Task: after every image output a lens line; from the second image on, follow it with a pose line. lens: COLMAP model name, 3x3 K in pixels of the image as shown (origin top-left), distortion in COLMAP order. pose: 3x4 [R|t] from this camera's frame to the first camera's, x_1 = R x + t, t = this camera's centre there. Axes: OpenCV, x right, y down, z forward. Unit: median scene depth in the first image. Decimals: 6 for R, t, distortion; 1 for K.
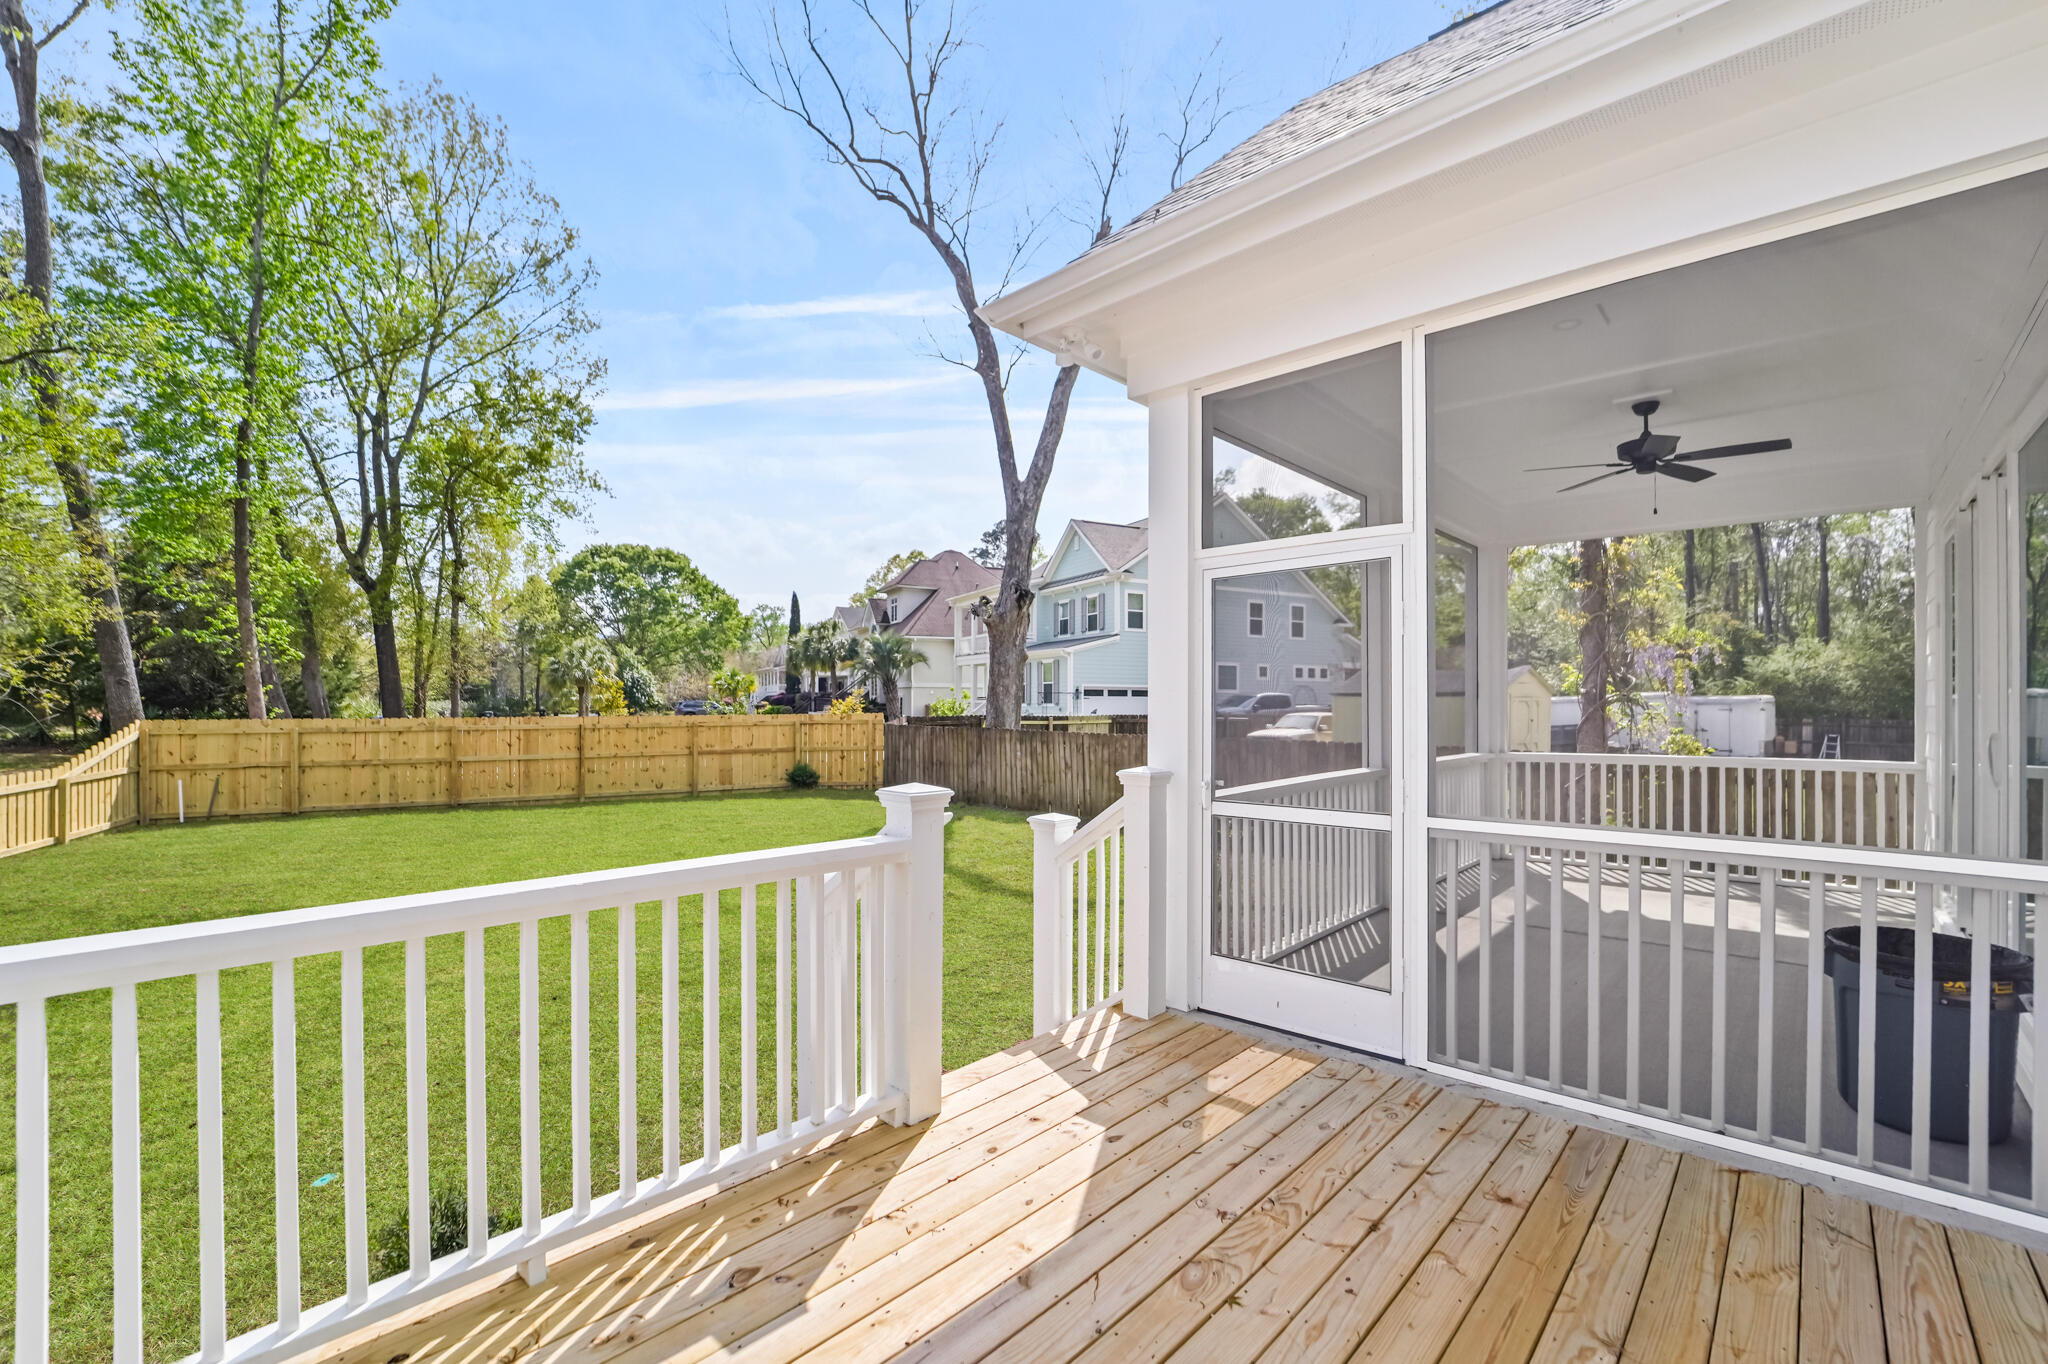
lens RADIAL K [[883.0, 0, 1024.0], [0, 883.0, 682.0], [0, 0, 1]] dist [-0.011601, -0.000420]
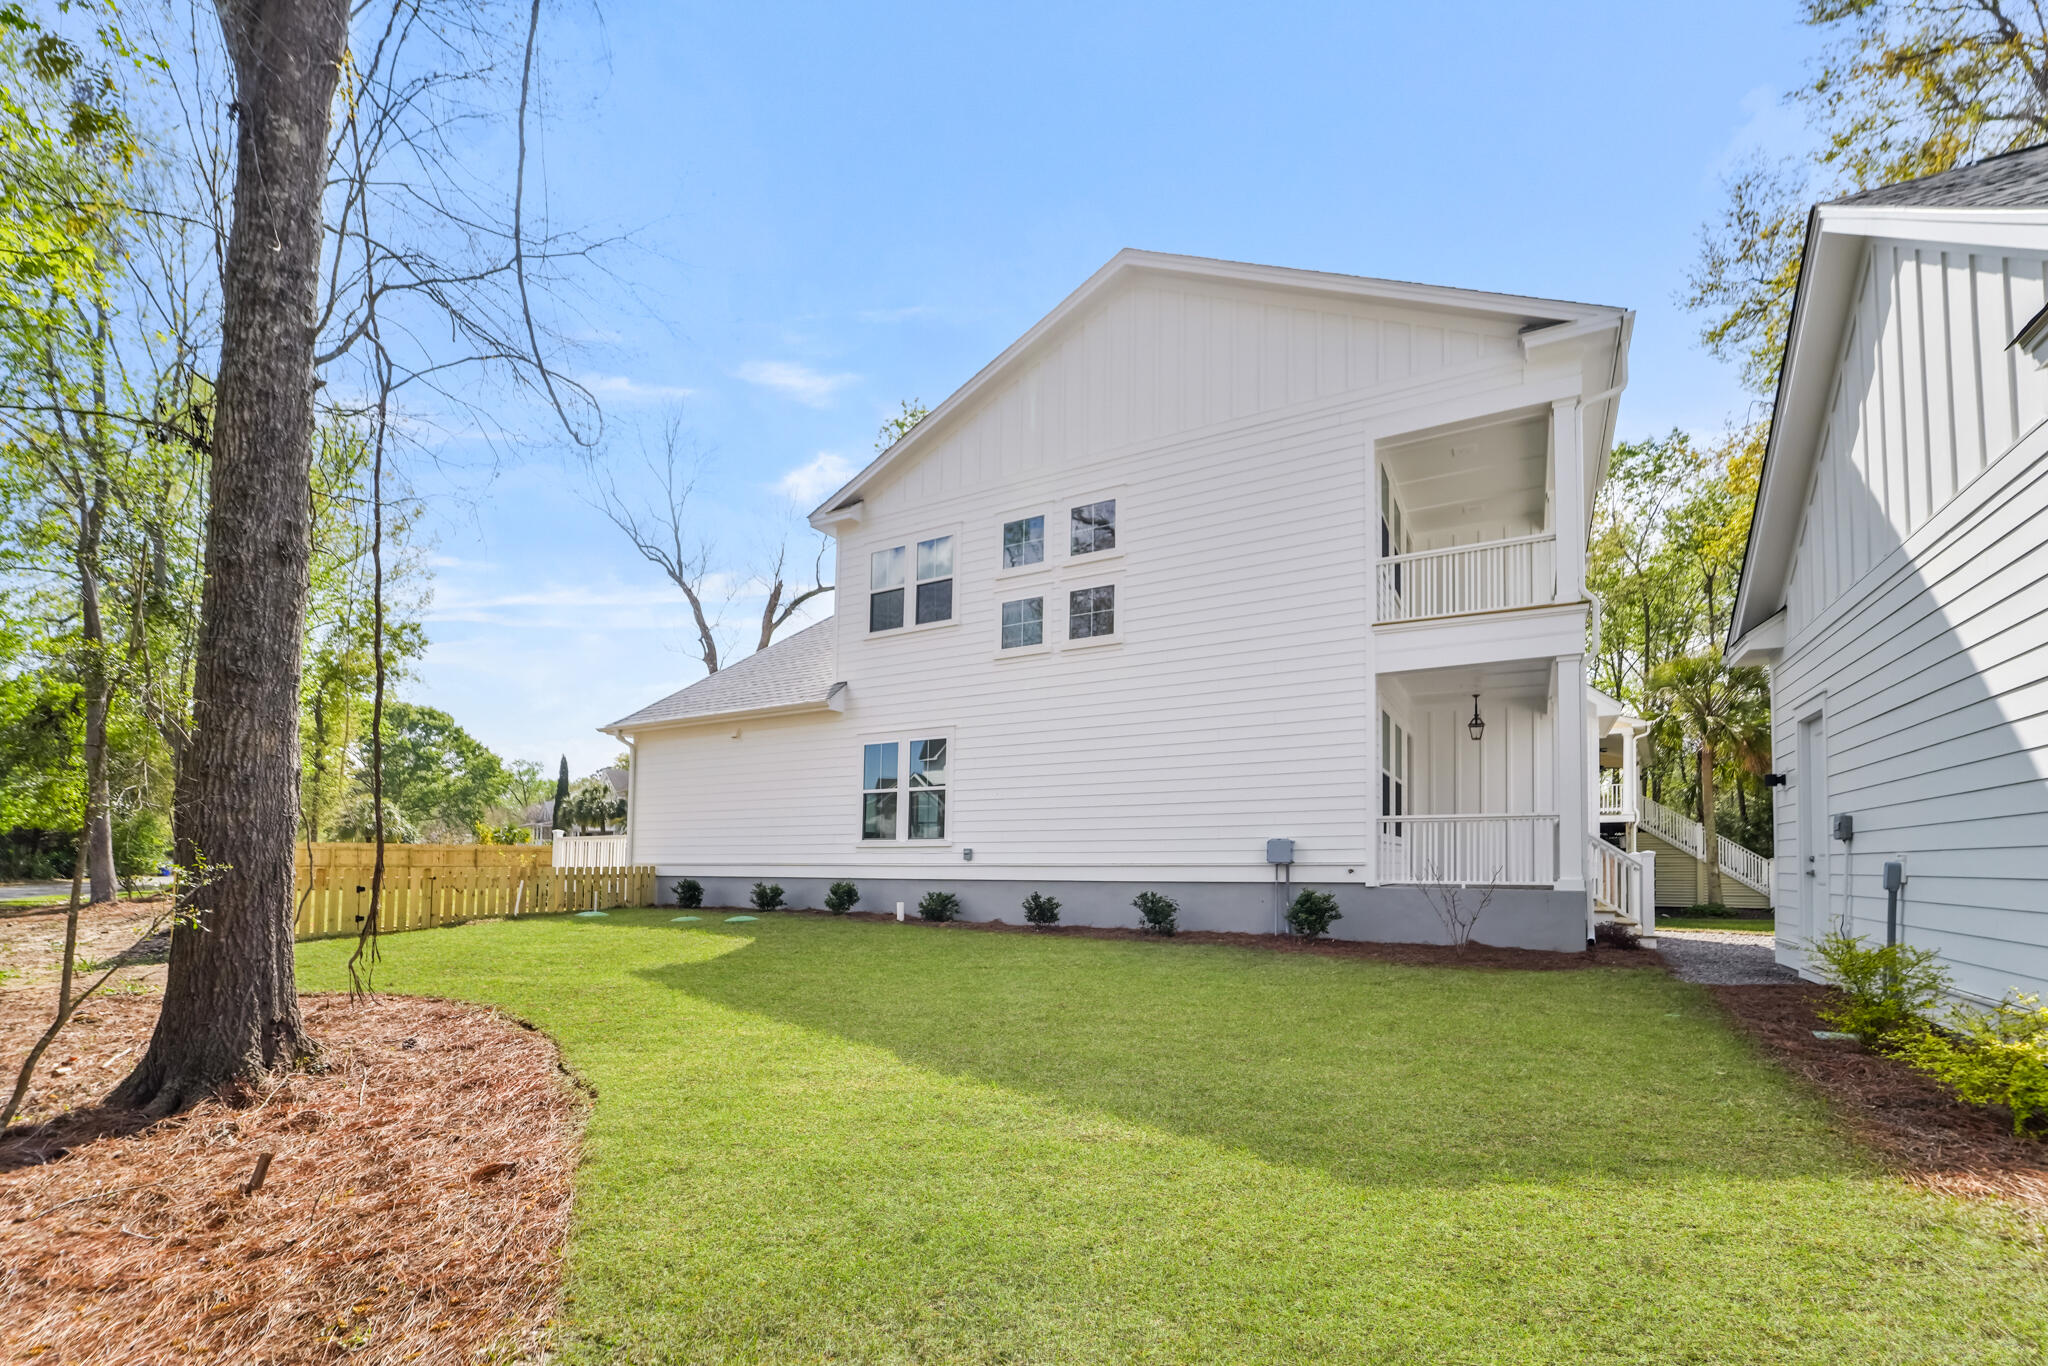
lens RADIAL K [[897.9, 0, 1015.8], [0, 897.9, 802.9], [0, 0, 1]] dist [-0.018361, -0.000232]
pose [[0.973242, 0.018417, 0.229044, 0.157701], [-0.007931, 0.998881, -0.046618, 0.024847], [-0.229646, 0.043554, 0.972299, -0.954606]]
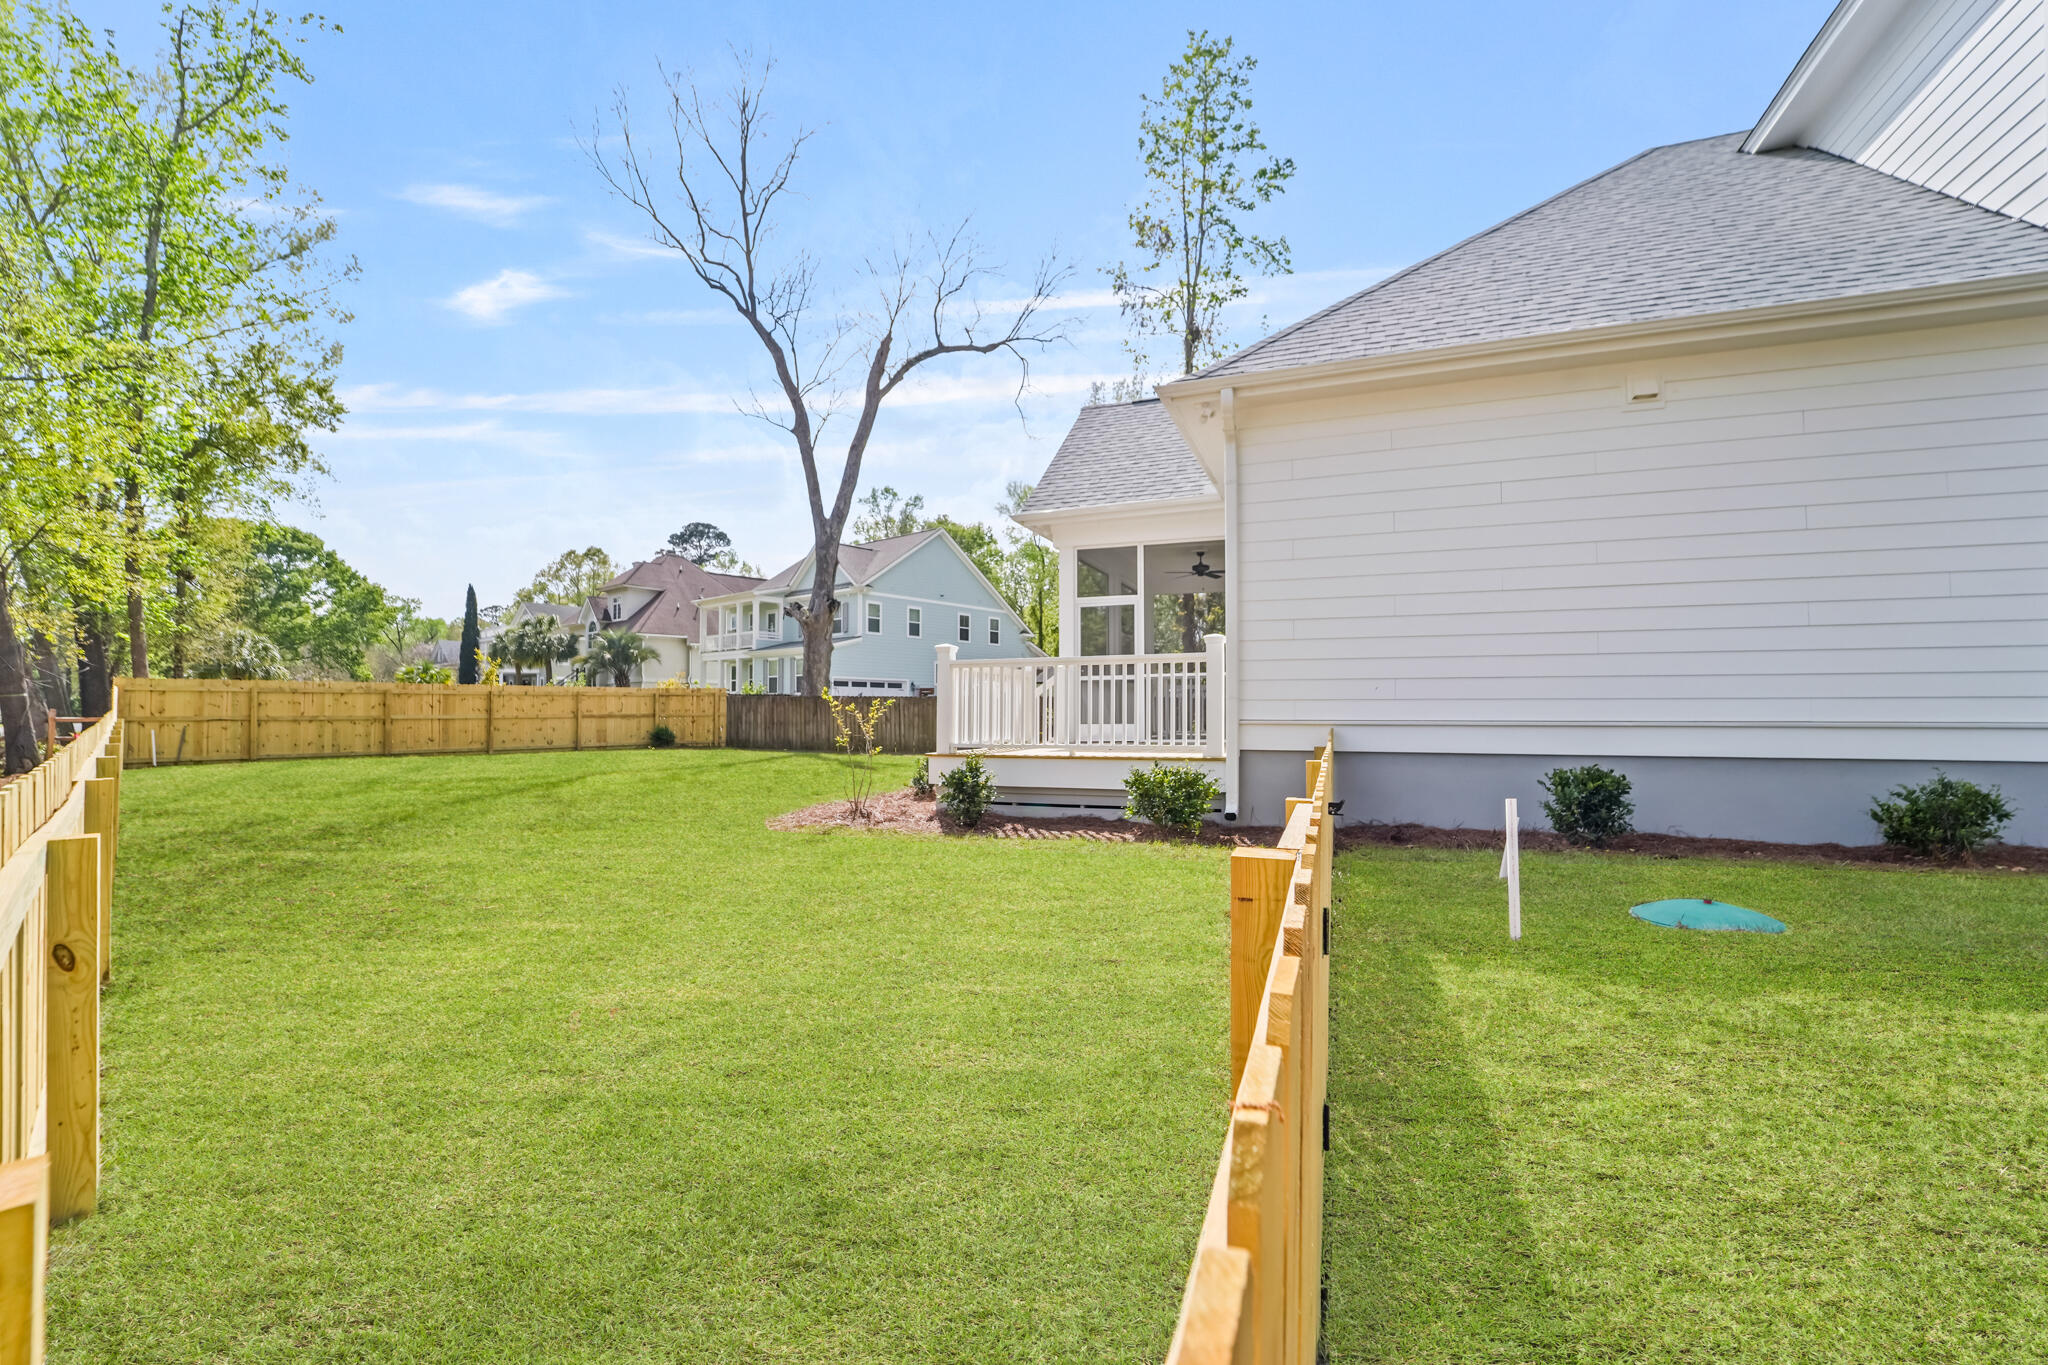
lens RADIAL K [[858.9, 0, 1024.0], [0, 858.9, 682.5], [0, 0, 1]] dist [-0.009589, 0.000325]
pose [[0.929816, 0.011744, 0.367837, -0.204076], [-0.008488, 0.999909, -0.010468, 0.034669], [-0.367926, 0.006612, 0.929832, -0.331942]]
